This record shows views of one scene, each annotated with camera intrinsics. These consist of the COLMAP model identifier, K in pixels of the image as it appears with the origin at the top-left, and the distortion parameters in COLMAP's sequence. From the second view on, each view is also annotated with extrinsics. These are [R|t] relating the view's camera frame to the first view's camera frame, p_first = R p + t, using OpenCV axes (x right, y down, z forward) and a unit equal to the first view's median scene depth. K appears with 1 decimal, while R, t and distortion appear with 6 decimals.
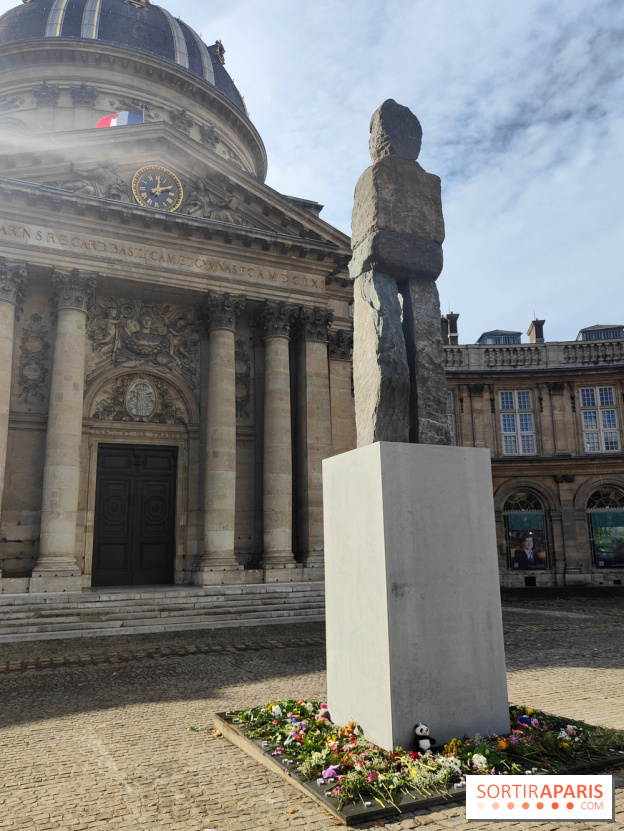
lens RADIAL K [[623.5, 0, 309.4], [0, 623.5, 435.1], [0, 0, 1]] dist [0.009918, -0.005734]
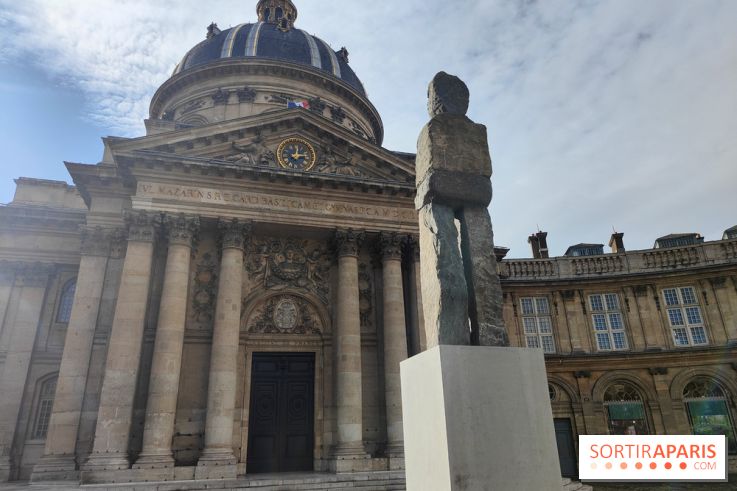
lens RADIAL K [[504.2, 0, 363.2], [0, 504.2, 254.8], [0, 0, 1]] dist [0.029996, -0.030229]
pose [[0.989624, -0.057977, -0.131466, 0.026426], [0.035349, 0.985096, -0.168337, -0.000408], [0.139267, 0.161943, 0.976923, 0.009118]]
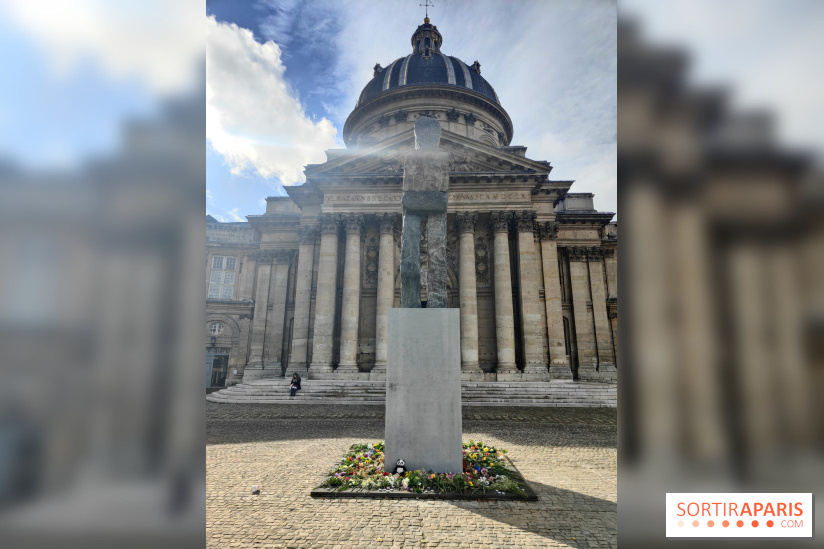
lens RADIAL K [[372.3, 0, 407.7], [0, 372.3, 284.4], [0, 0, 1]] dist [0.016195, -0.000517]
pose [[0.894135, -0.067725, -0.442647, 0.168281], [0.061093, 0.997704, -0.029243, -0.006339], [0.443611, -0.000895, 0.896219, 0.001215]]
